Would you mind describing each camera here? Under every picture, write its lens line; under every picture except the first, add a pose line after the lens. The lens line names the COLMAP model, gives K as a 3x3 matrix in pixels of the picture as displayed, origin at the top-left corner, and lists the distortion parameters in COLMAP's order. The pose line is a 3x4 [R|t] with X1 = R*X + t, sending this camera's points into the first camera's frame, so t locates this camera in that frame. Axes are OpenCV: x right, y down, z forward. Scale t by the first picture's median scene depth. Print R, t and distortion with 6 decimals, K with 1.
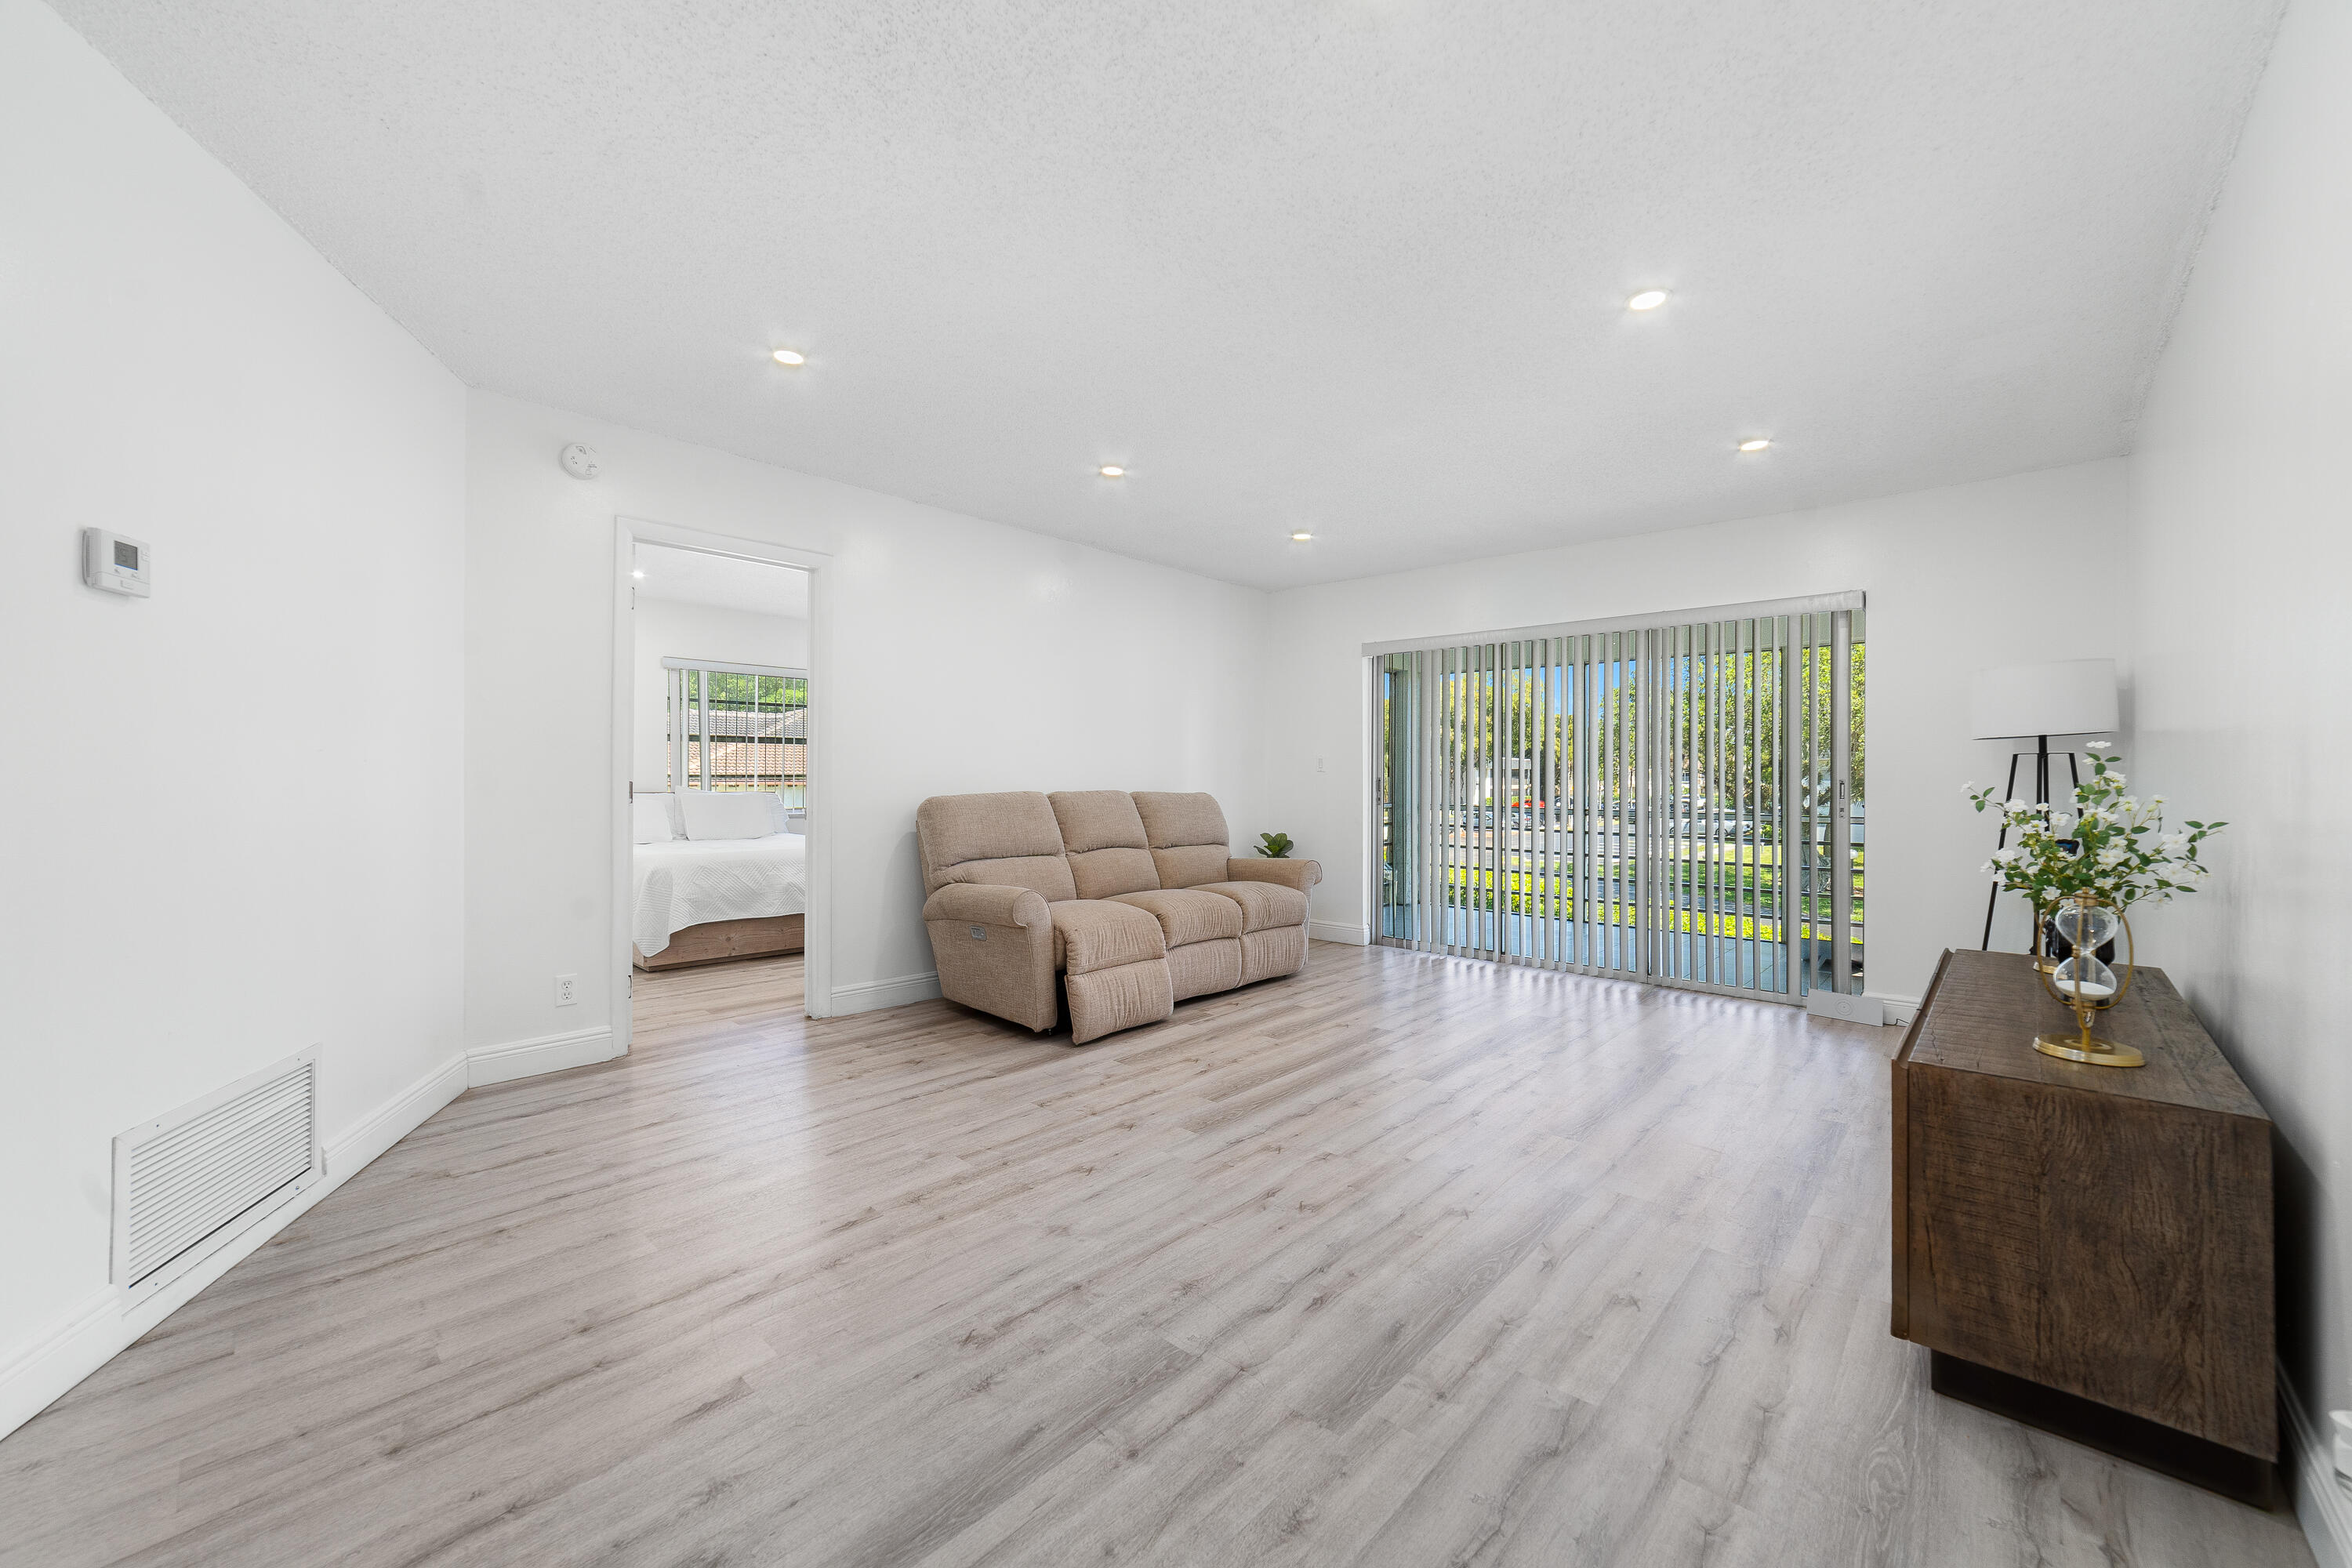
lens RADIAL K [[908.1, 0, 1173.7], [0, 908.1, 781.7], [0, 0, 1]] dist [-0.025259, 0.010526]
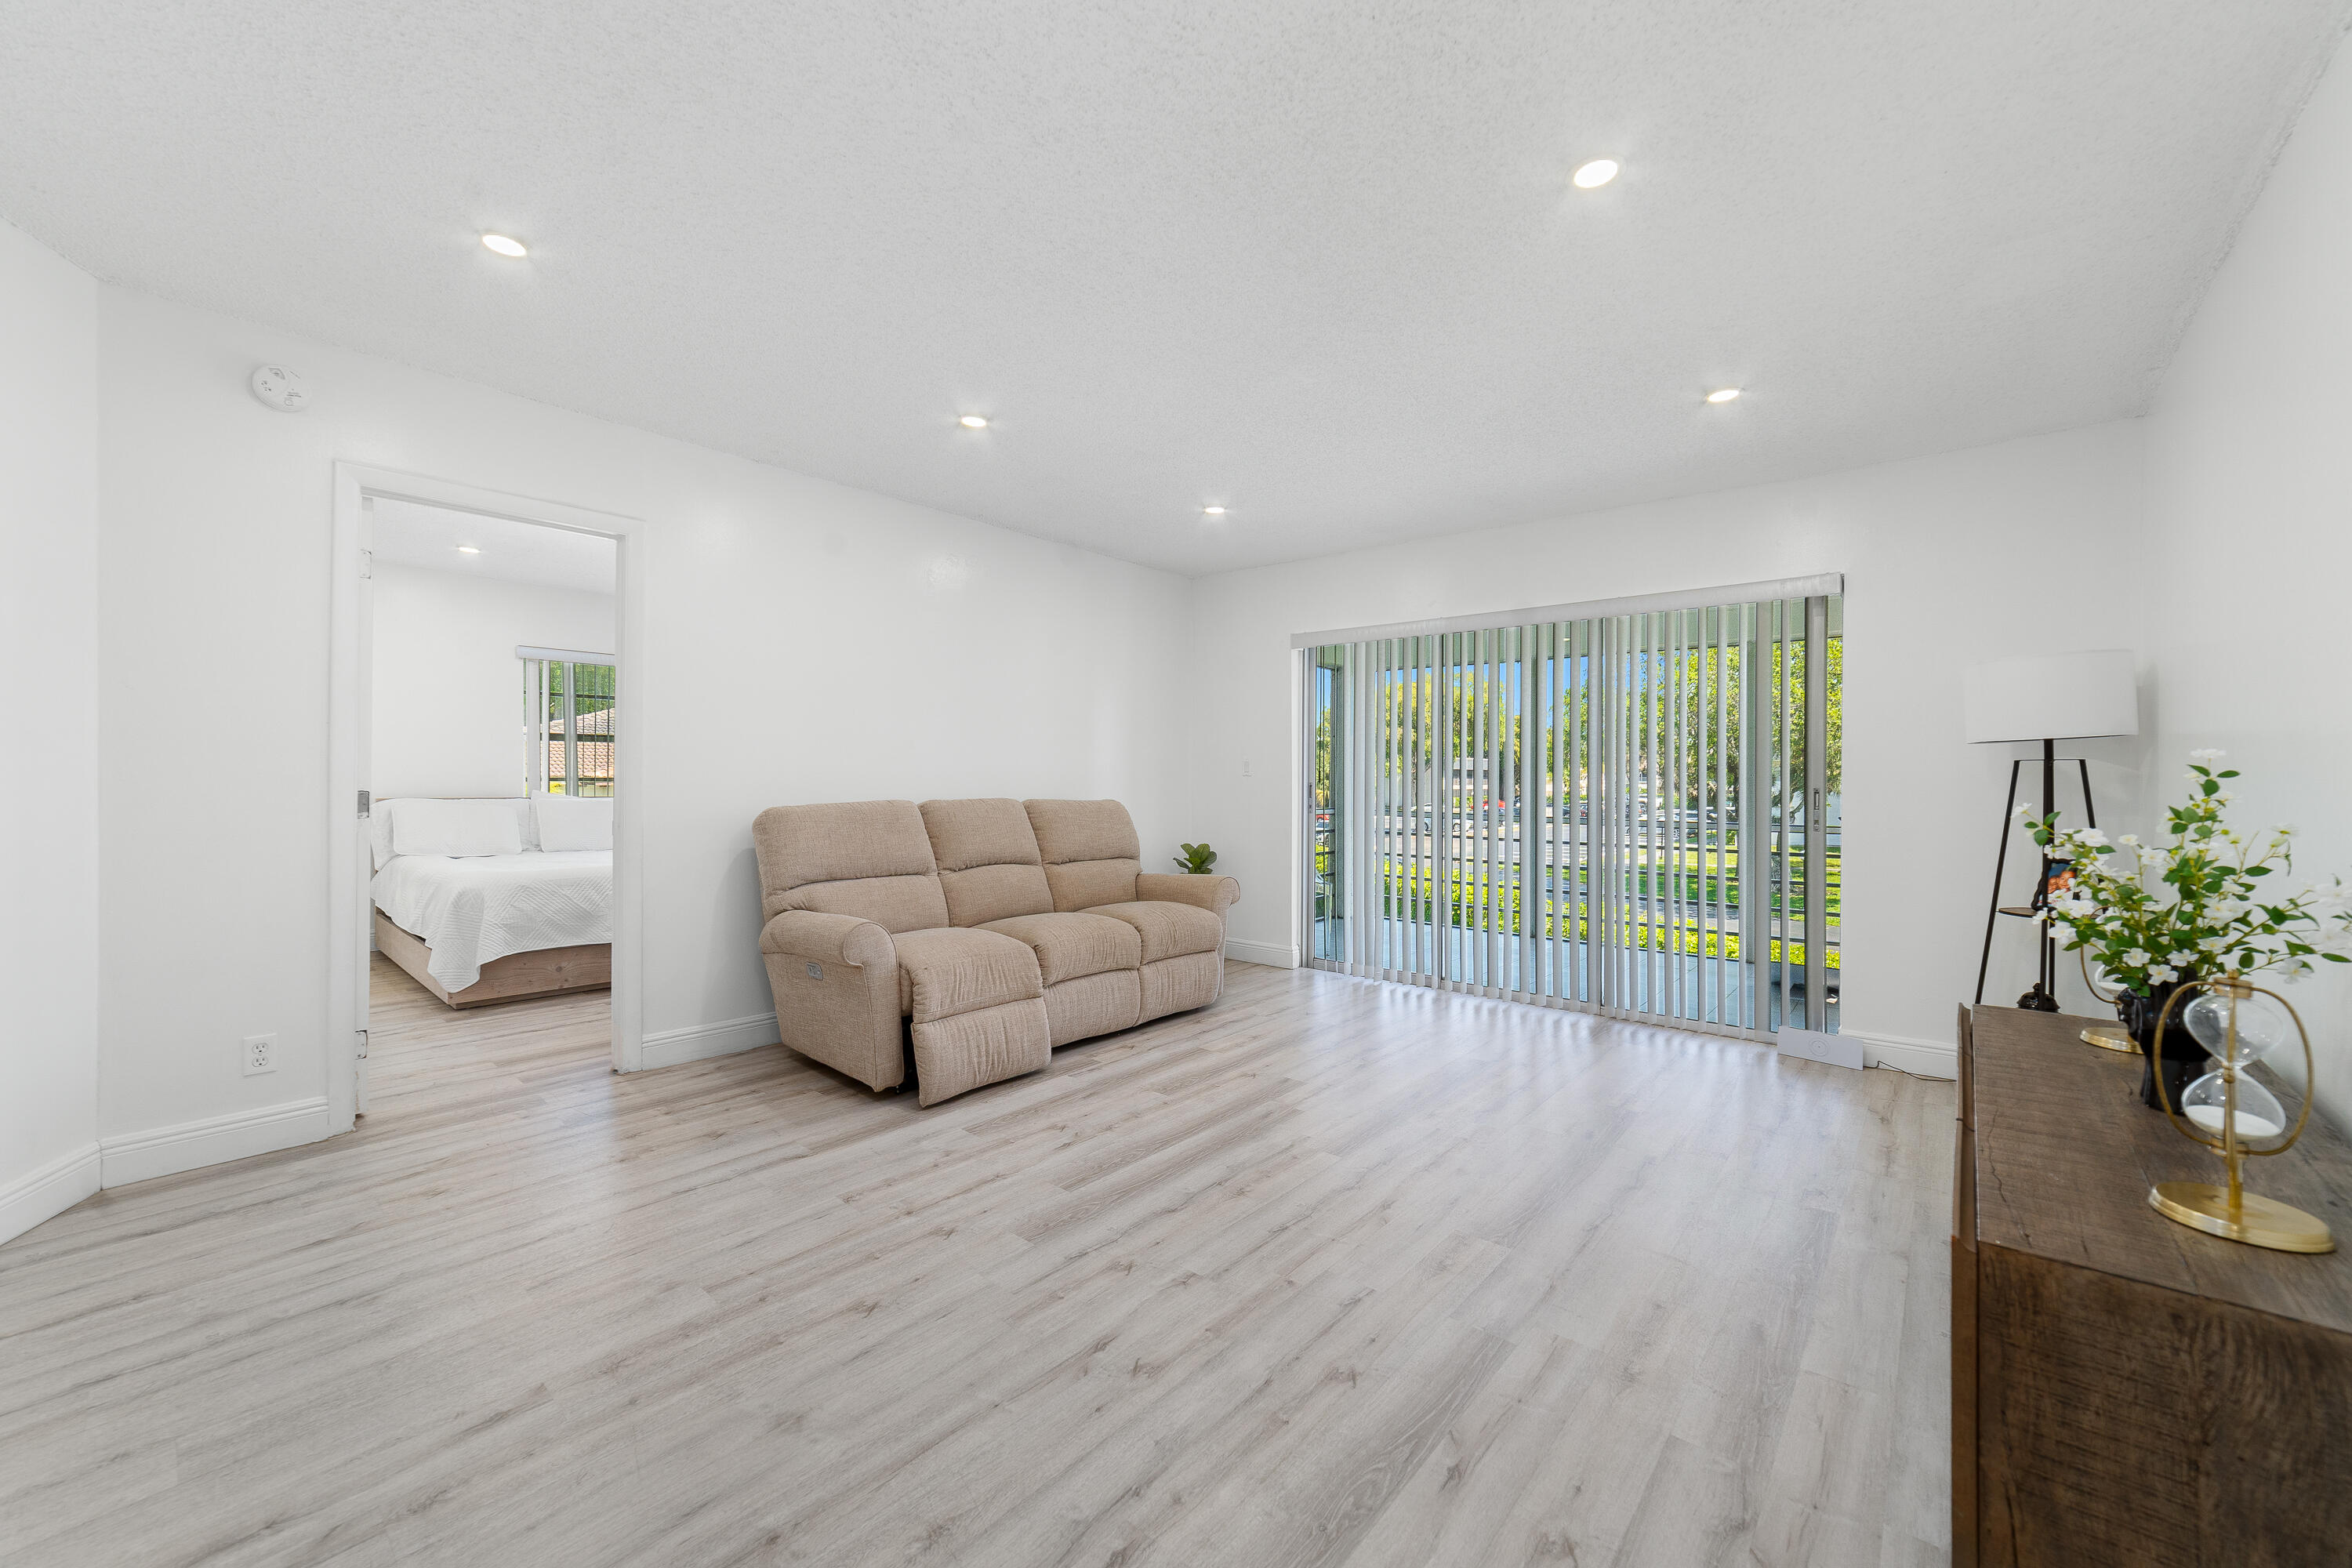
lens RADIAL K [[908.2, 0, 1174.9], [0, 908.2, 781.9], [0, 0, 1]] dist [-0.020086, 0.007121]
pose [[0.999251, 0.001137, 0.038677, 0.109881], [-0.001157, 0.999999, 0.000508, -0.011242], [-0.038676, -0.000552, 0.999252, 0.194110]]
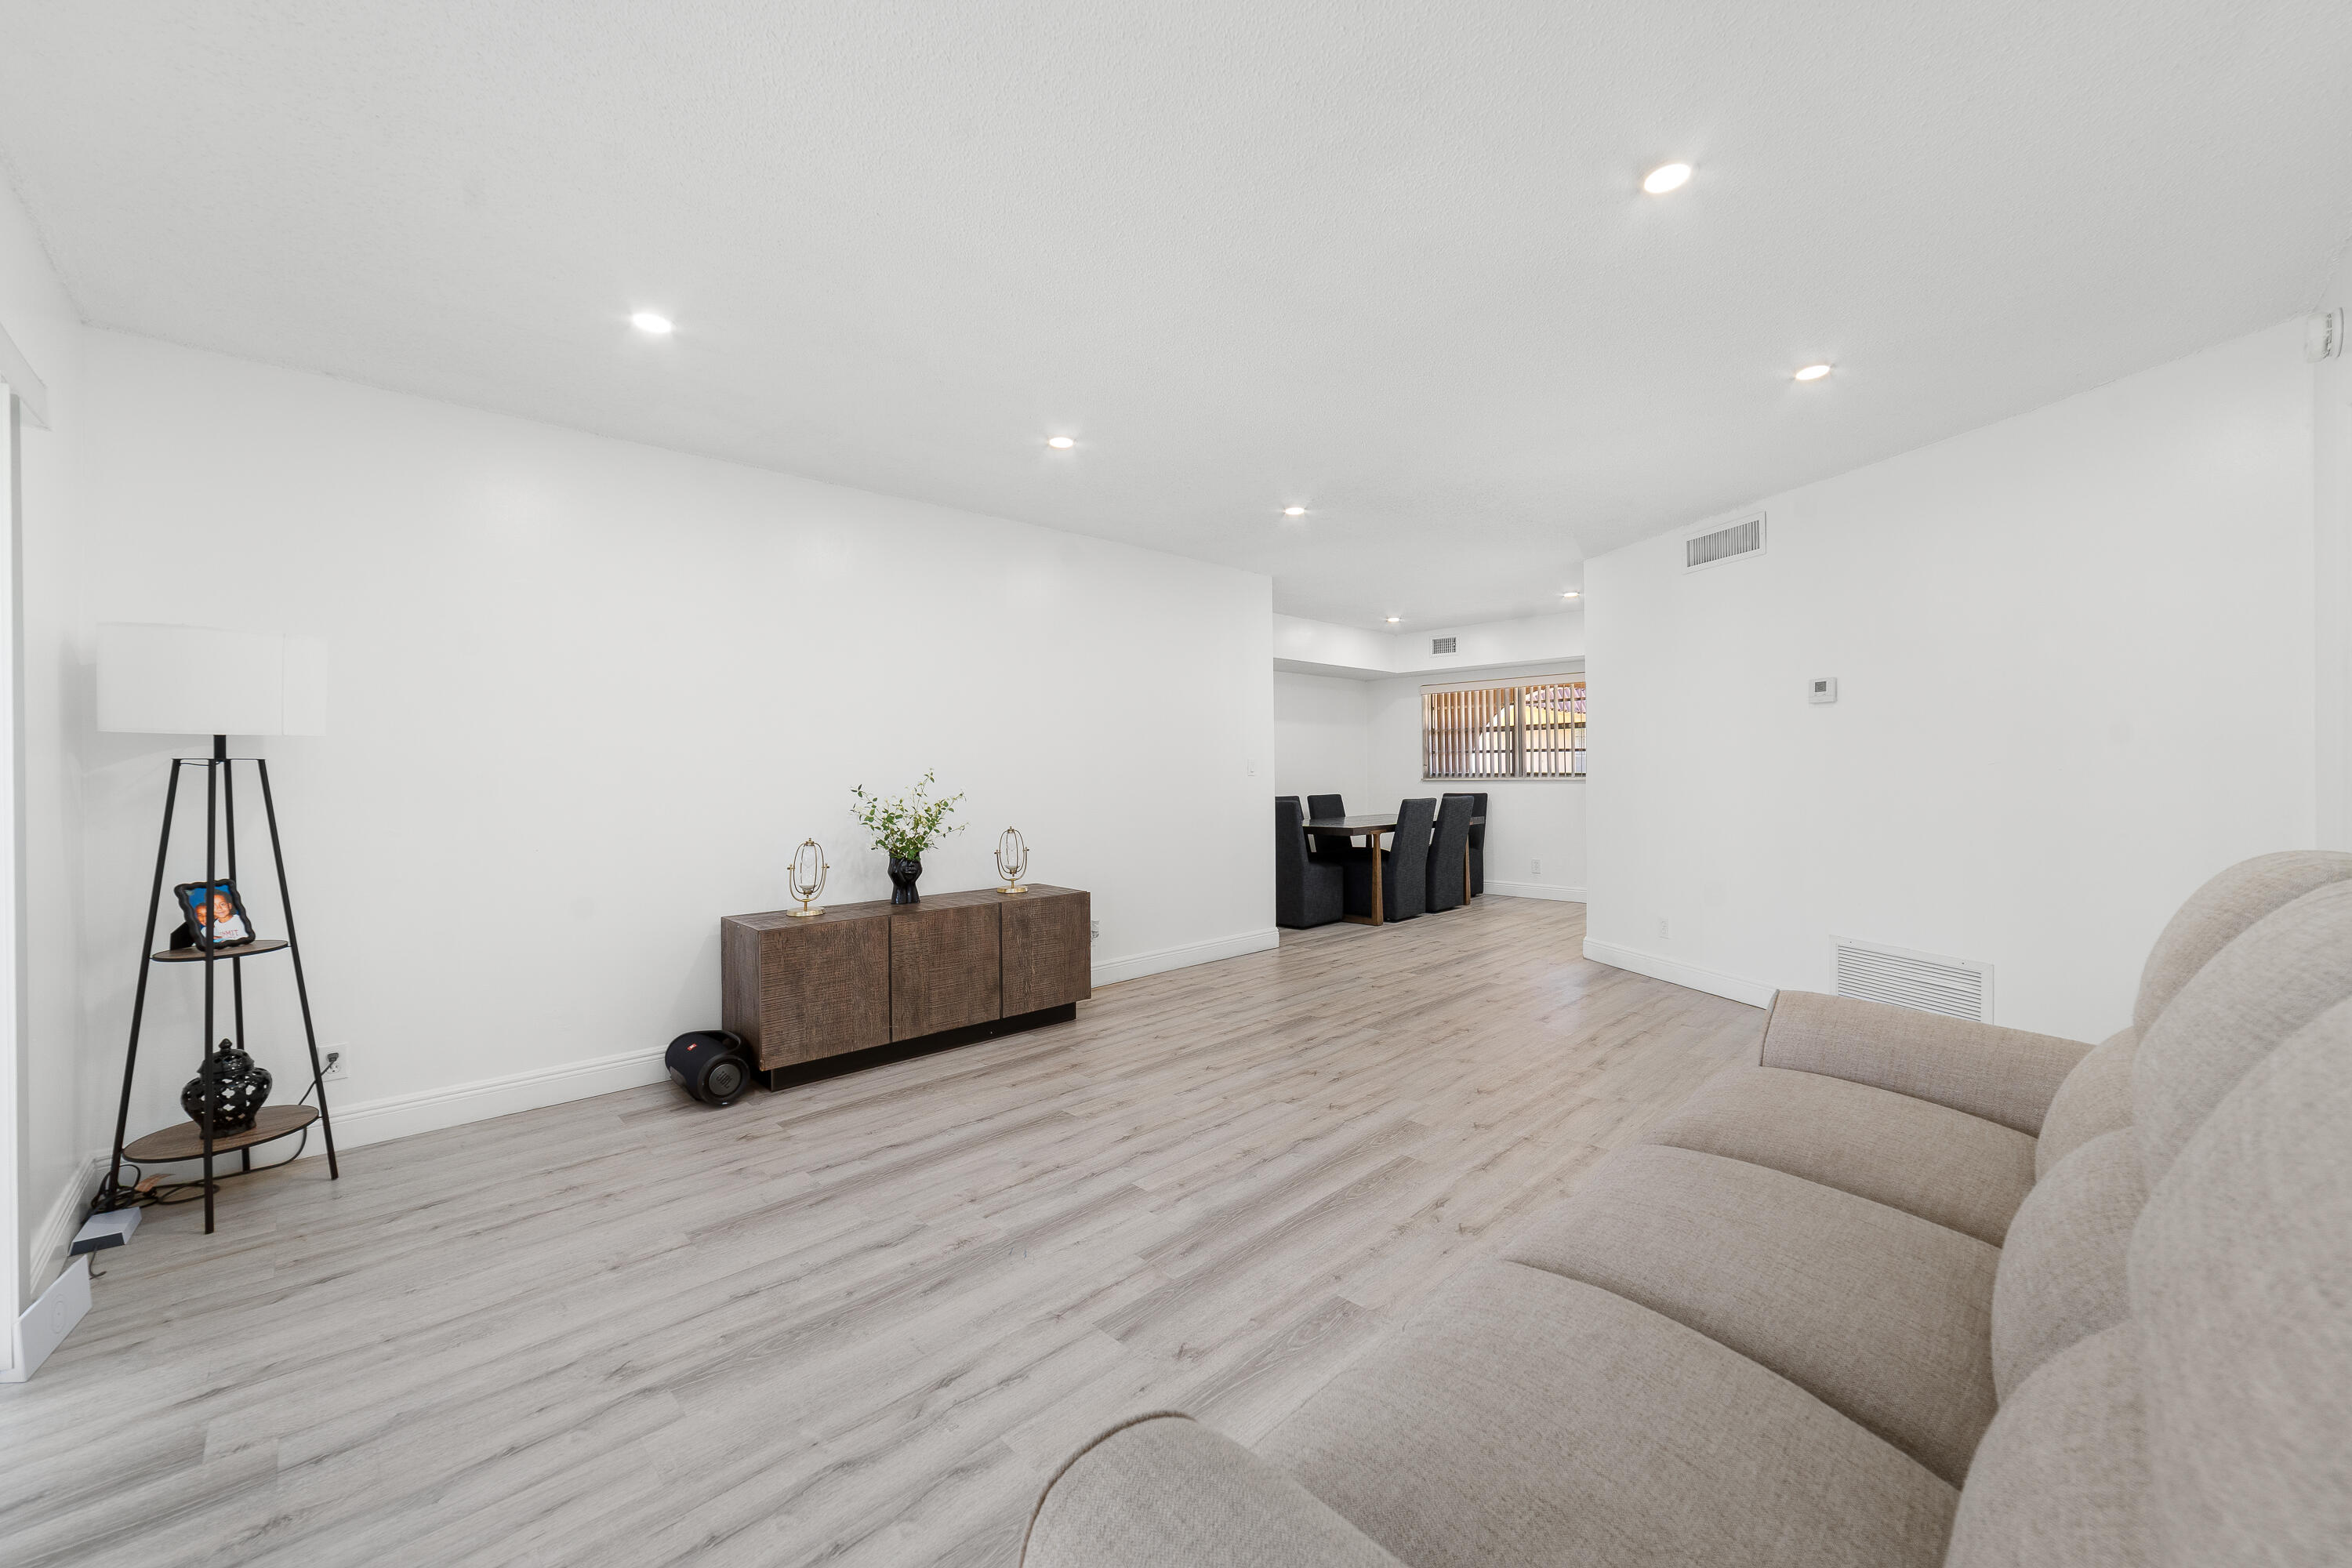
lens RADIAL K [[908.1, 0, 1173.7], [0, 908.1, 781.7], [0, 0, 1]] dist [-0.025259, 0.010526]
pose [[-0.998745, 0.003033, 0.049989, 0.227183], [0.003858, 0.999858, 0.016404, -0.025773], [-0.049933, 0.016576, -0.998615, 1.901186]]
